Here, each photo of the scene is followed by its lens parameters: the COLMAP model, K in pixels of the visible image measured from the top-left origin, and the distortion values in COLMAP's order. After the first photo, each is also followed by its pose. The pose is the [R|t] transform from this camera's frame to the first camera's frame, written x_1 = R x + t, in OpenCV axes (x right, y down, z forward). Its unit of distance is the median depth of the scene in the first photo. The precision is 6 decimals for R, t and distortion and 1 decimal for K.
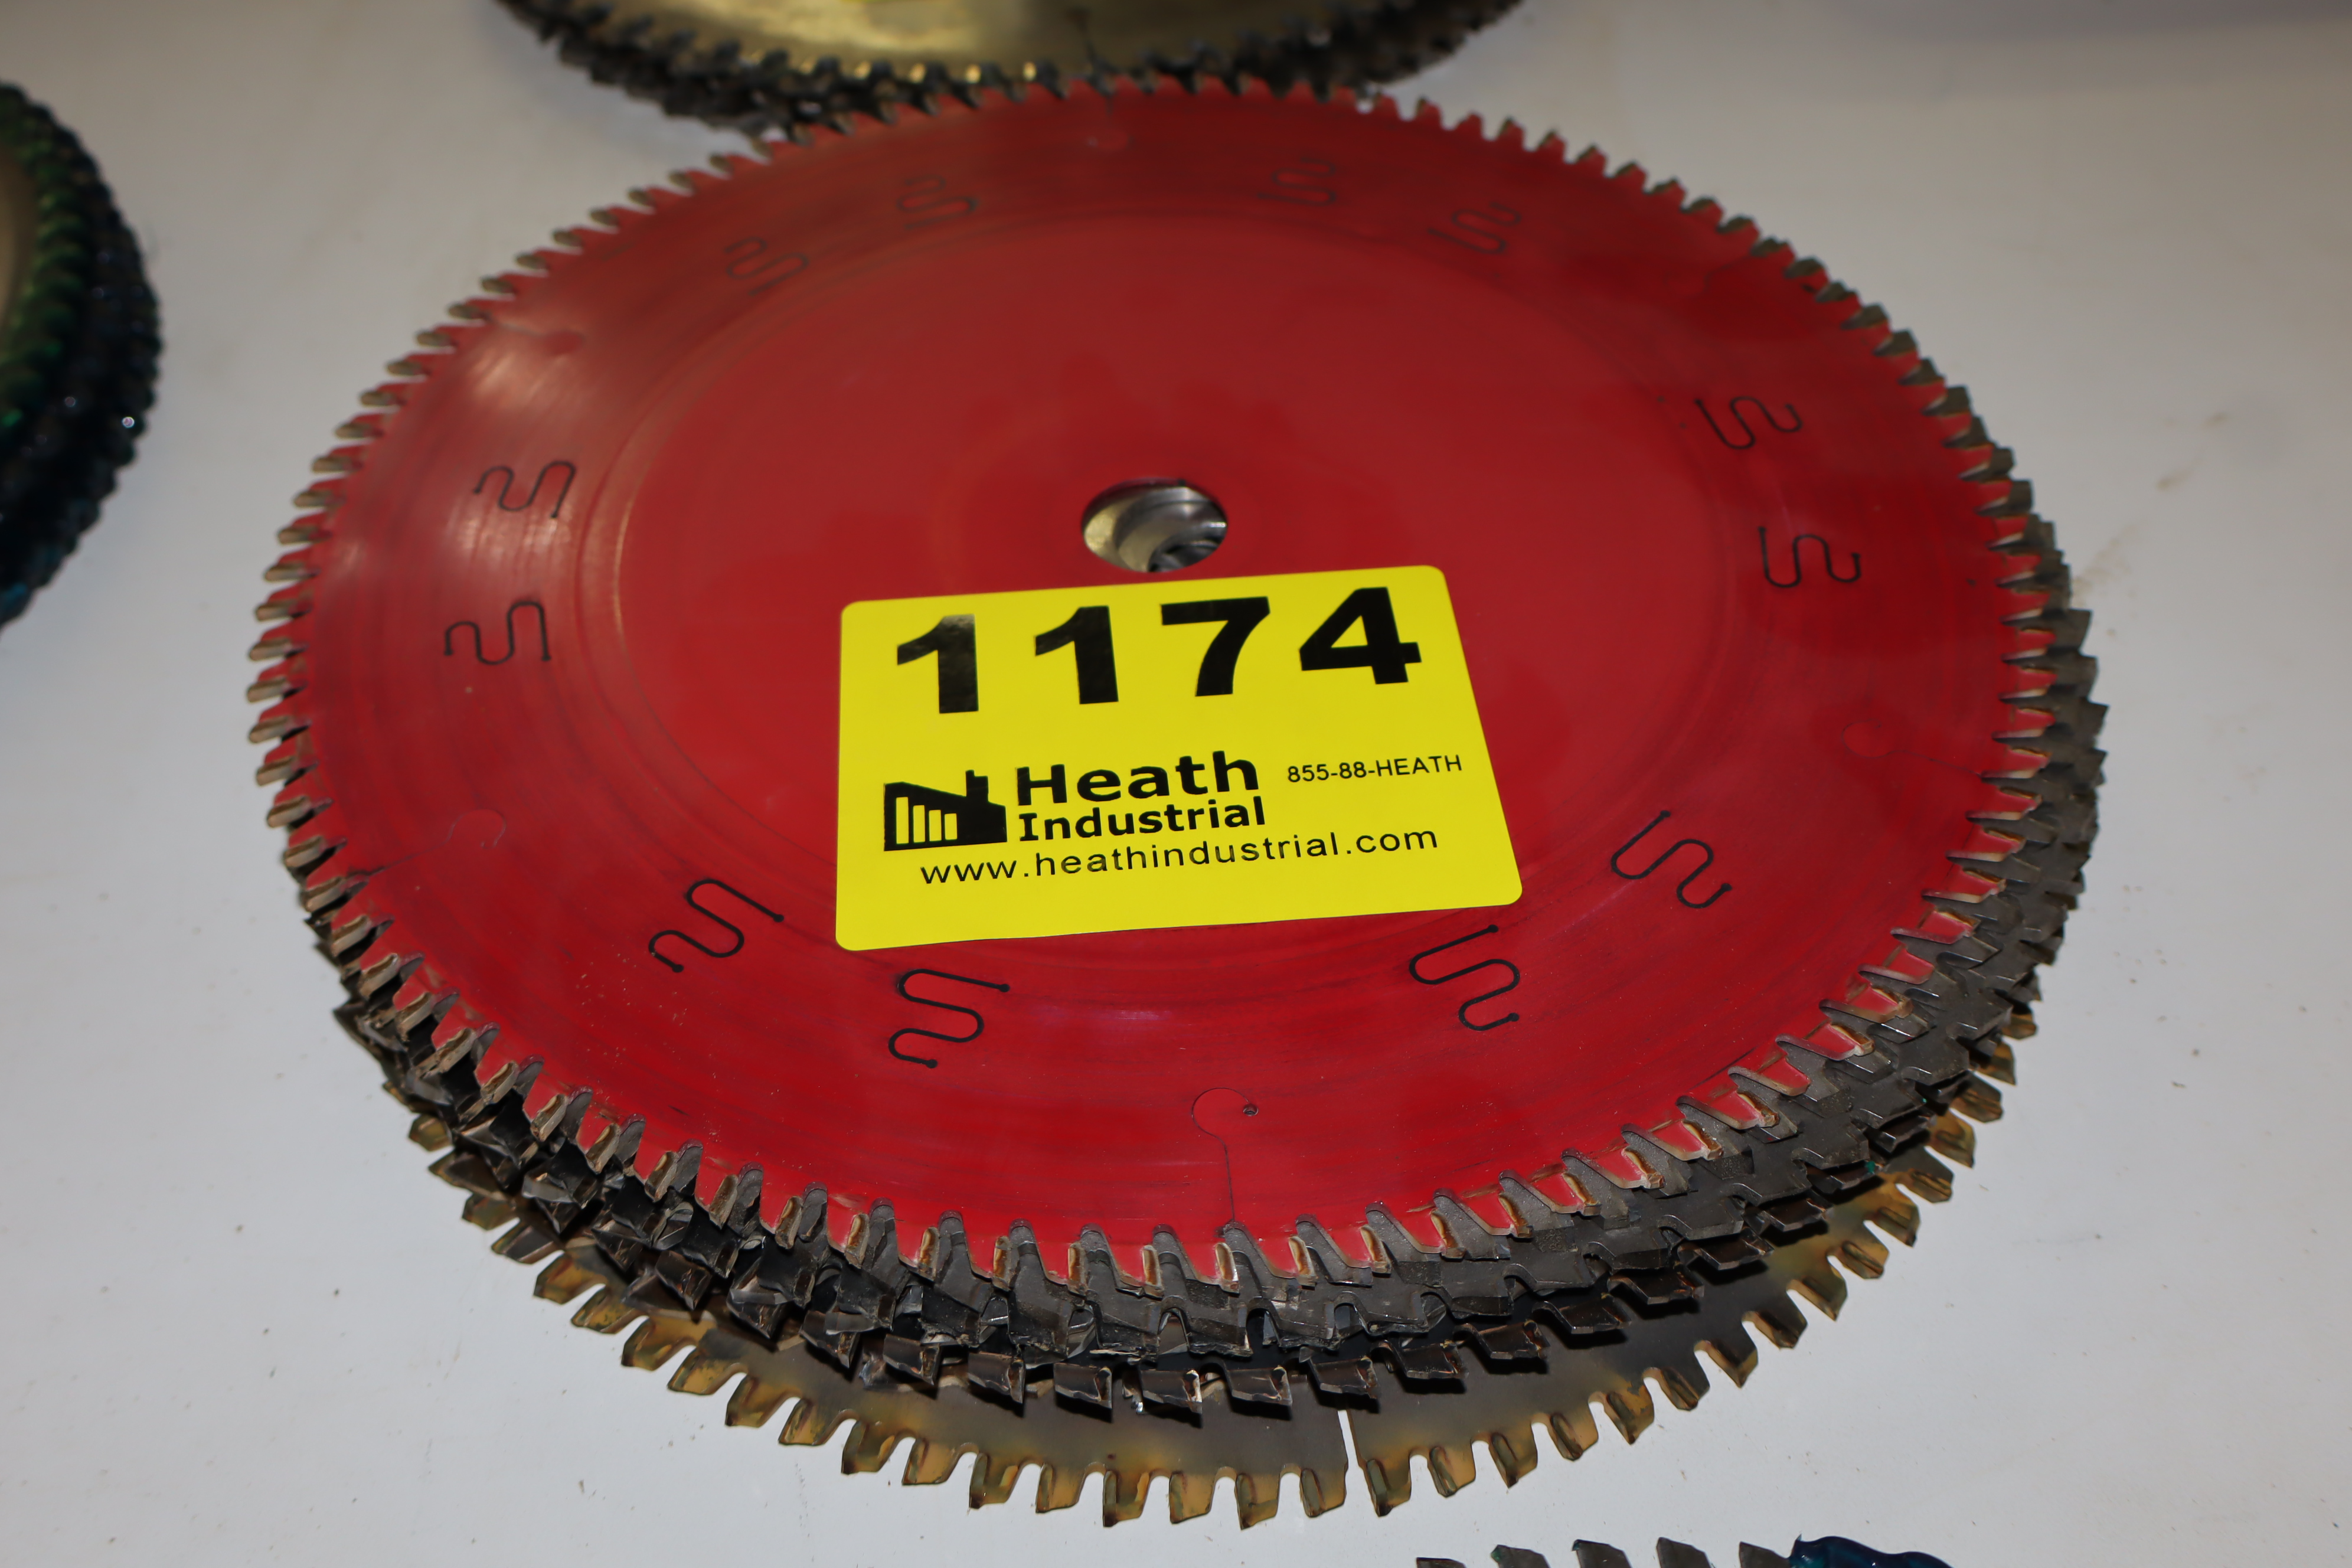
lens RADIAL K [[2276.6, 0, 1176.0], [0, 2276.6, 784.0], [0, 0, 1]] dist [0.000867, 0.000829]
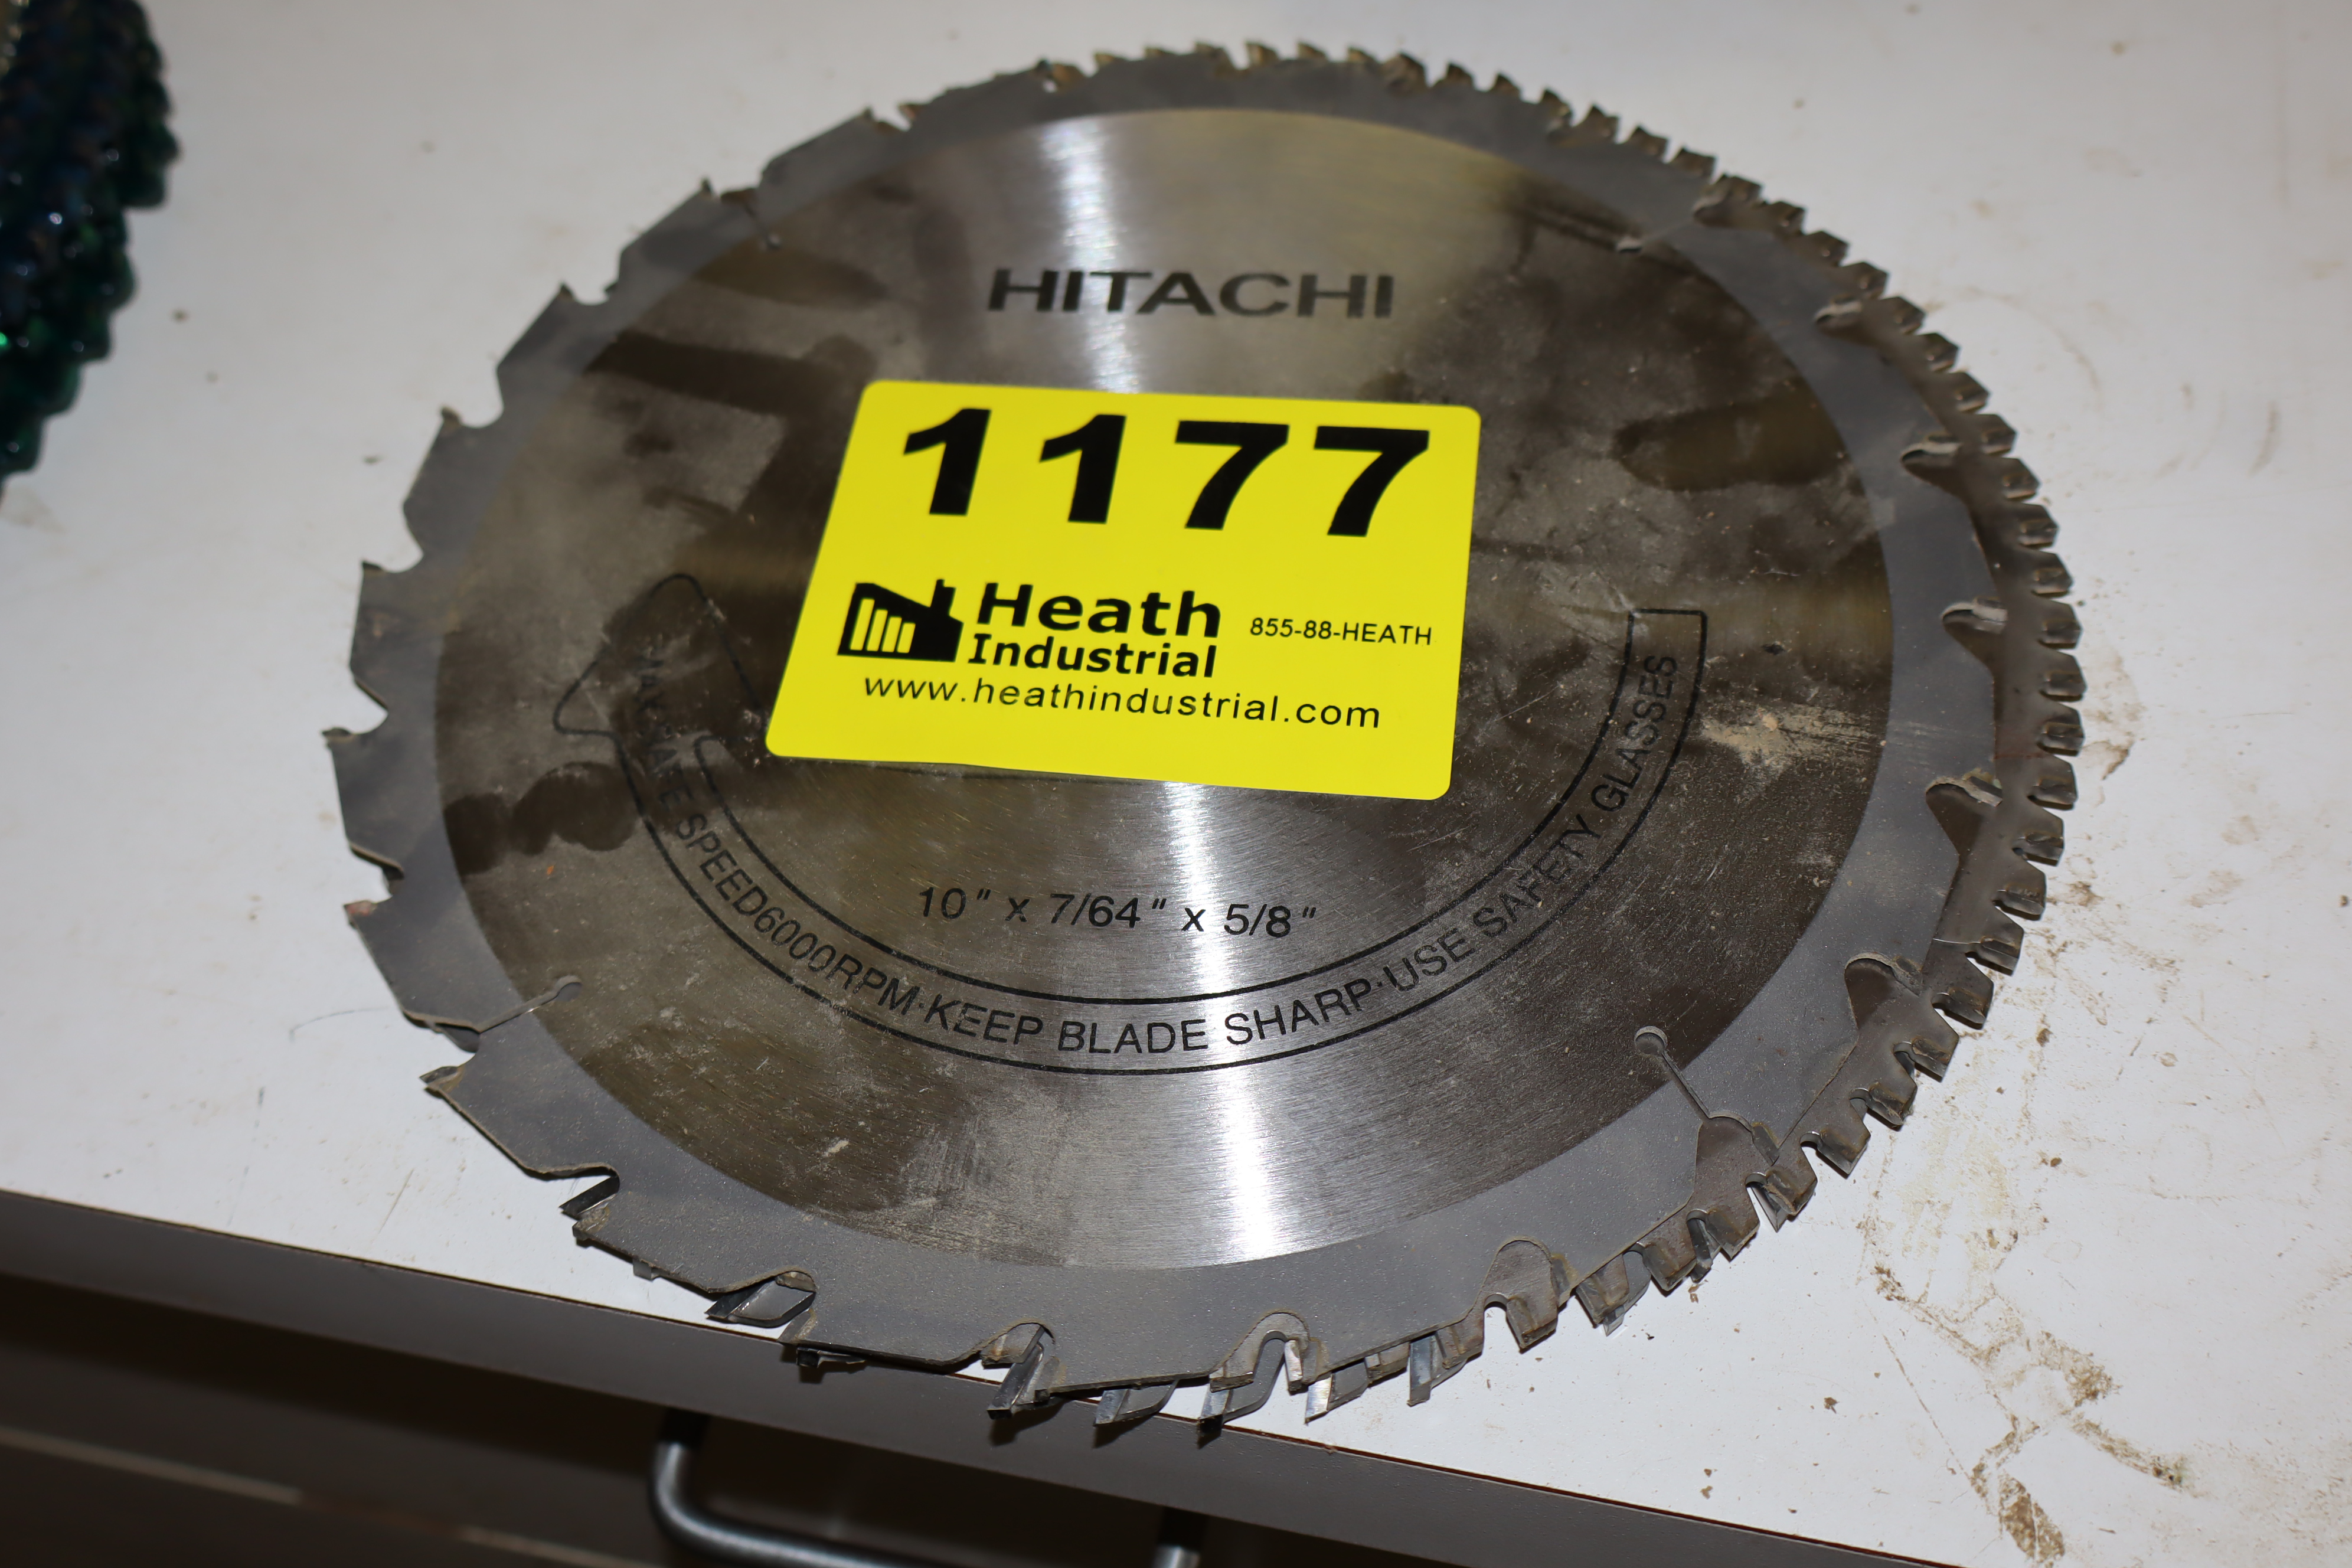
lens RADIAL K [[2276.6, 0, 1176.0], [0, 2276.6, 784.0], [0, 0, 1]] dist [0.000867, 0.000829]
pose [[0.973968, 0.145666, -0.173690, 0.201056], [-0.111300, 0.974788, 0.193392, -0.125719], [0.197482, -0.169026, 0.965625, 0.038021]]
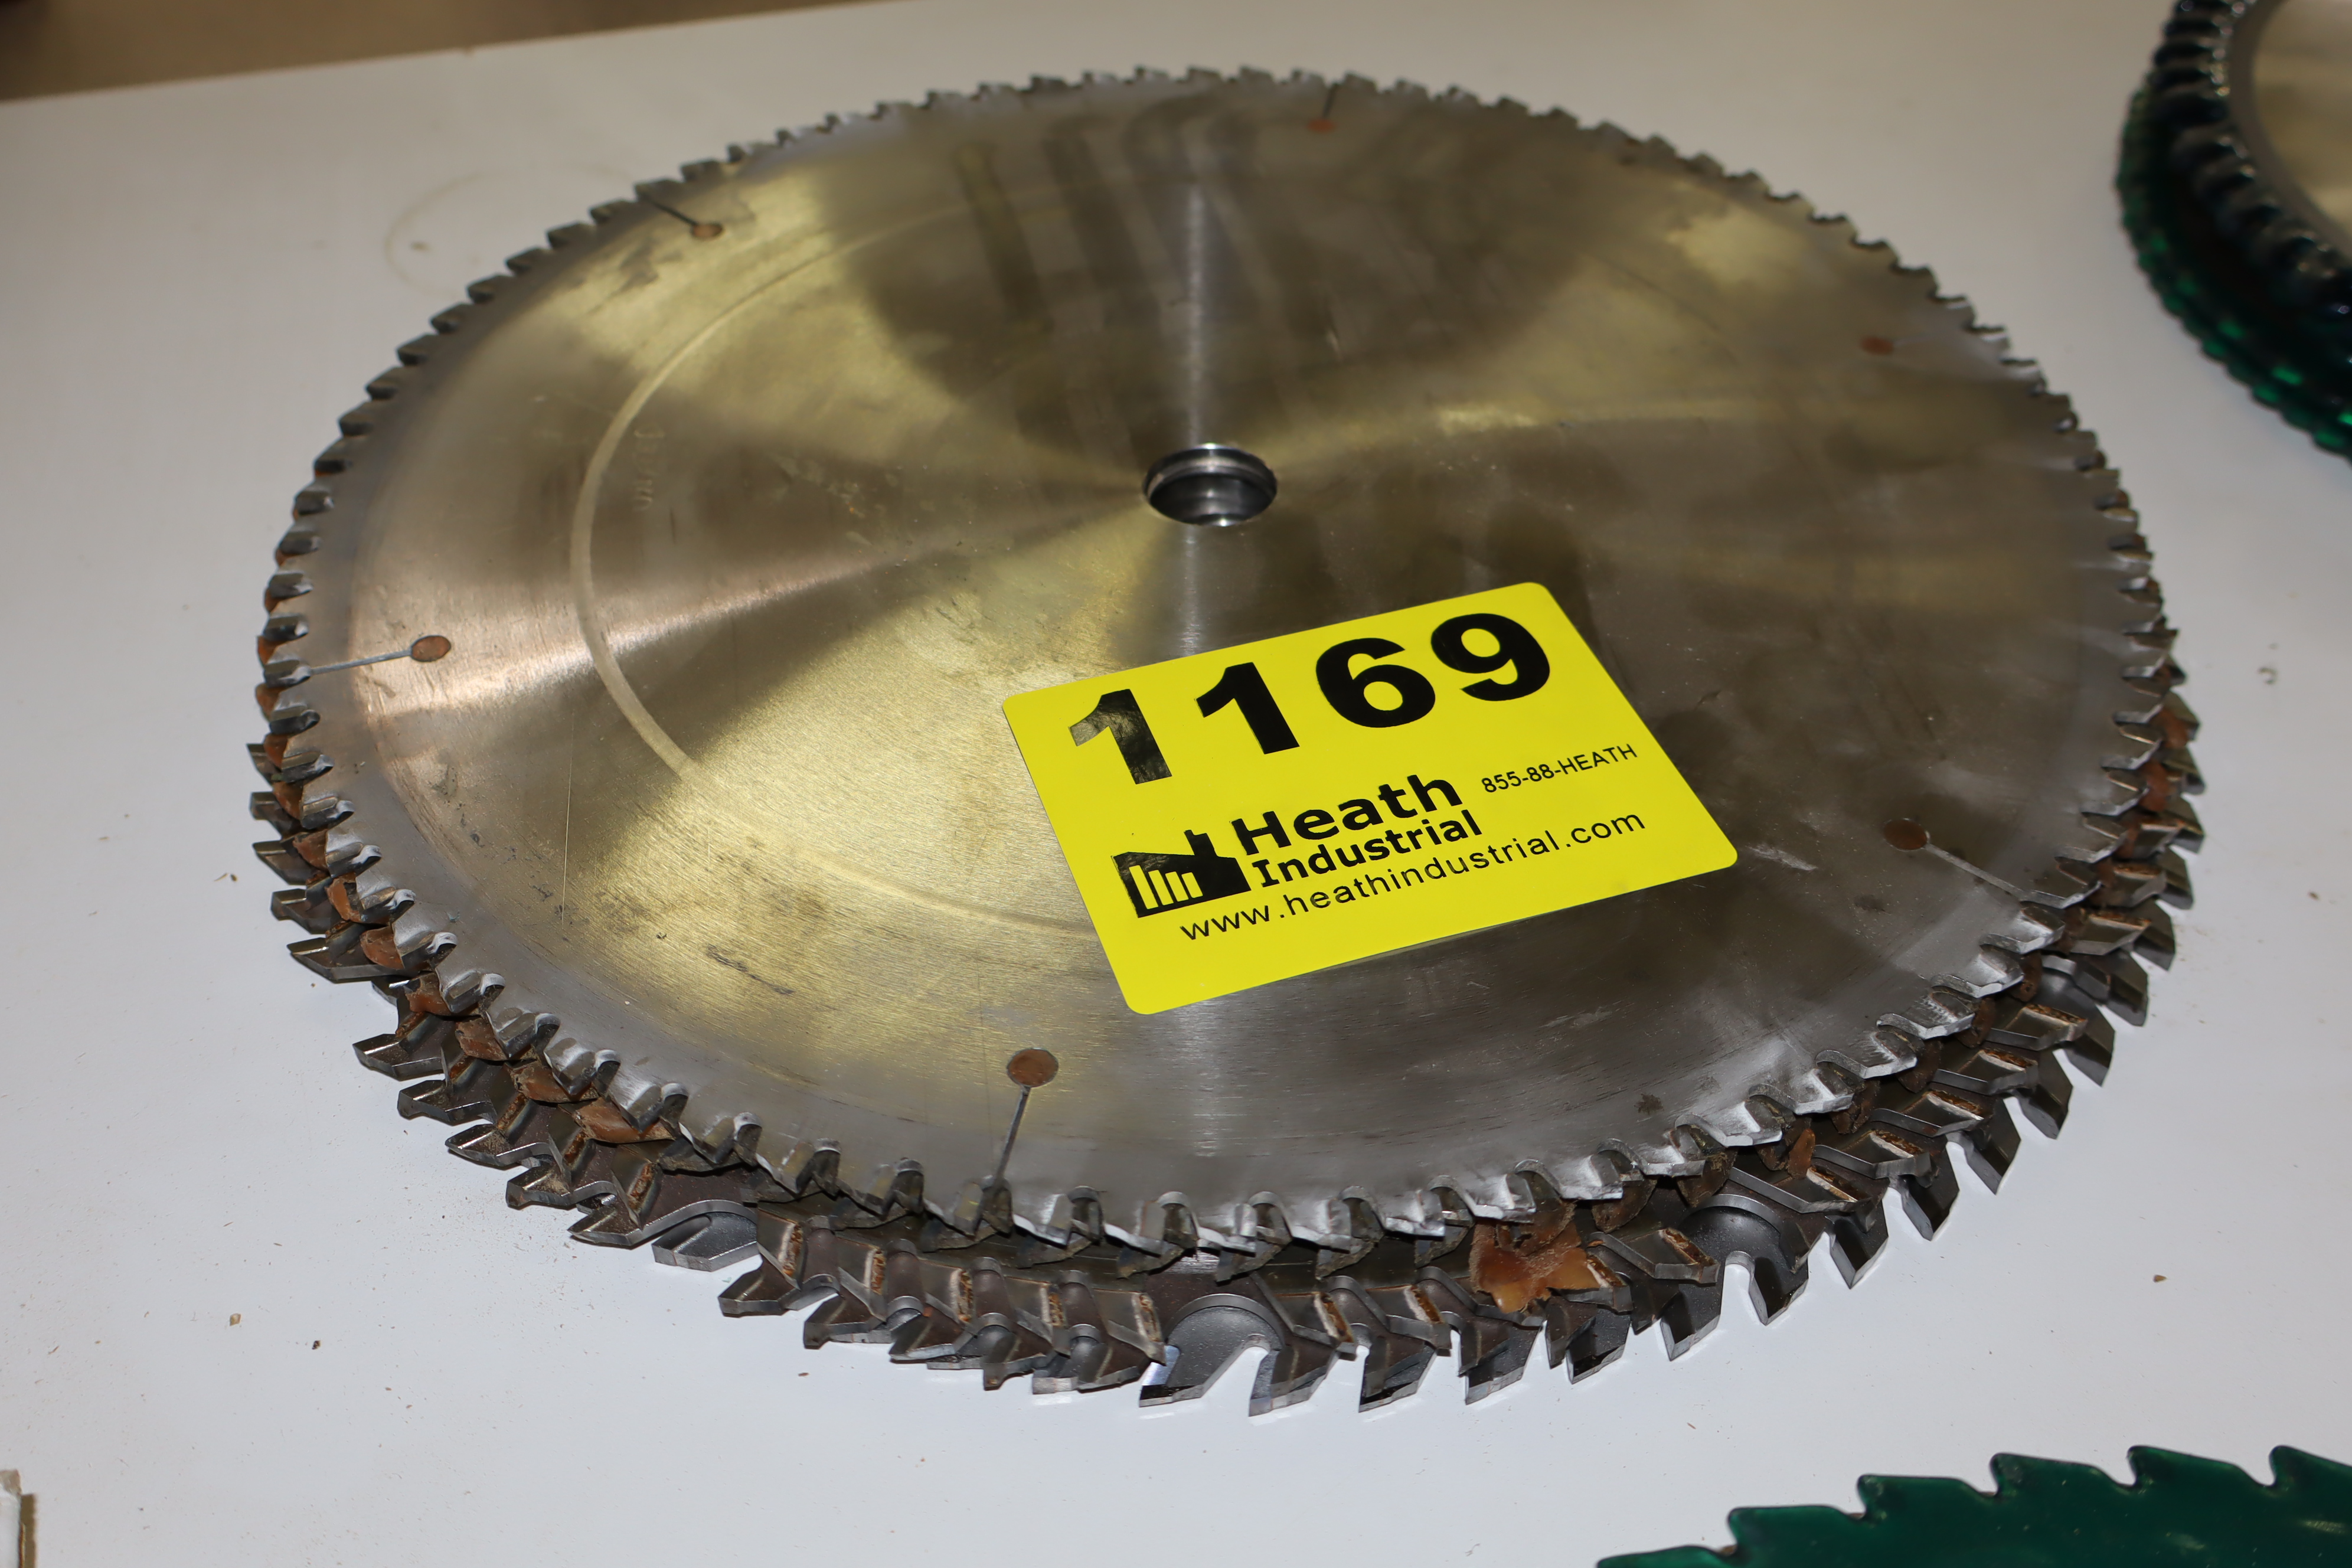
lens RADIAL K [[2276.6, 0, 1176.0], [0, 2276.6, 784.0], [0, 0, 1]] dist [0.000867, 0.000829]
pose [[0.974197, -0.157706, 0.161462, -0.262526], [0.166603, 0.985084, -0.043047, 0.016779], [-0.152264, 0.068837, 0.985940, -0.012273]]
